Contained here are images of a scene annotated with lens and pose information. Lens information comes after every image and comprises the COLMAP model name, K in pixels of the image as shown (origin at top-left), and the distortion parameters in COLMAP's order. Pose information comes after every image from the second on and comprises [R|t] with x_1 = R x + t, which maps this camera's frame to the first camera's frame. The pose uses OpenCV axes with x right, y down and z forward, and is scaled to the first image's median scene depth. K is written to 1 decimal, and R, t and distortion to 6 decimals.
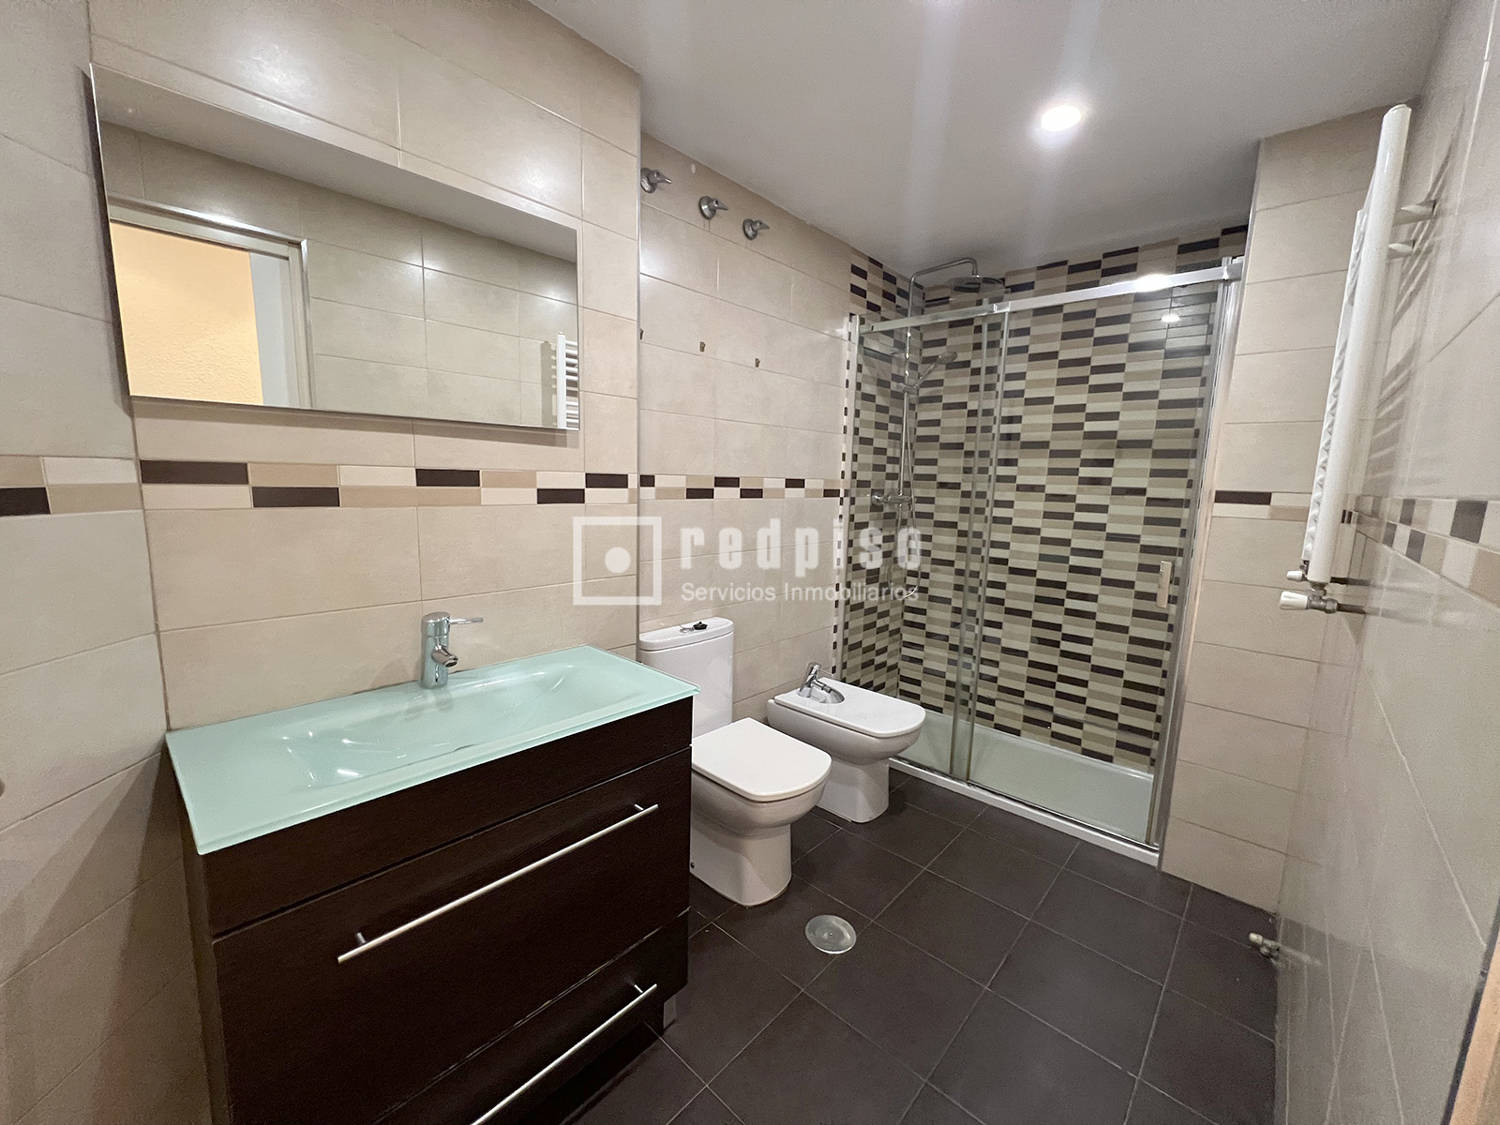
lens RADIAL K [[615.9, 0, 748.3], [0, 615.9, 562.2], [0, 0, 1]] dist [0.000945, 0.000082]
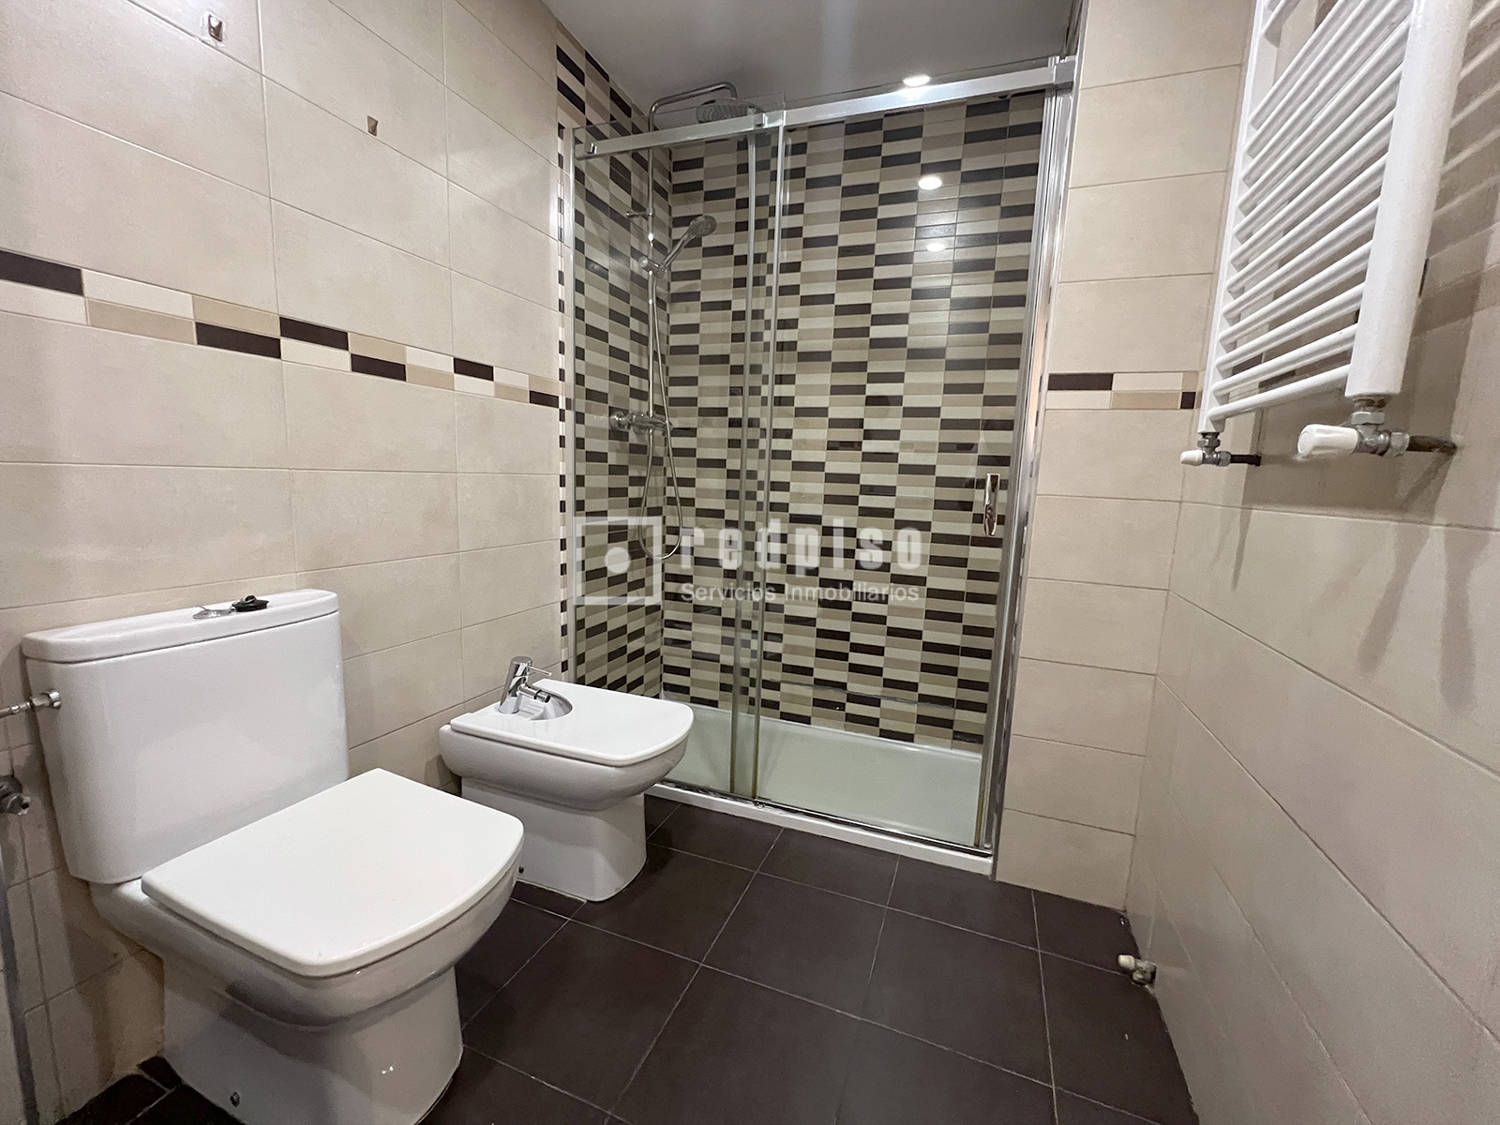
lens RADIAL K [[615.9, 0, 748.3], [0, 615.9, 562.2], [0, 0, 1]] dist [0.000945, 0.000082]
pose [[0.933871, -0.043471, 0.354958, 0.093401], [0.041905, 0.999048, 0.012103, 0.060742], [-0.355146, 0.003572, 0.934804, 0.291223]]
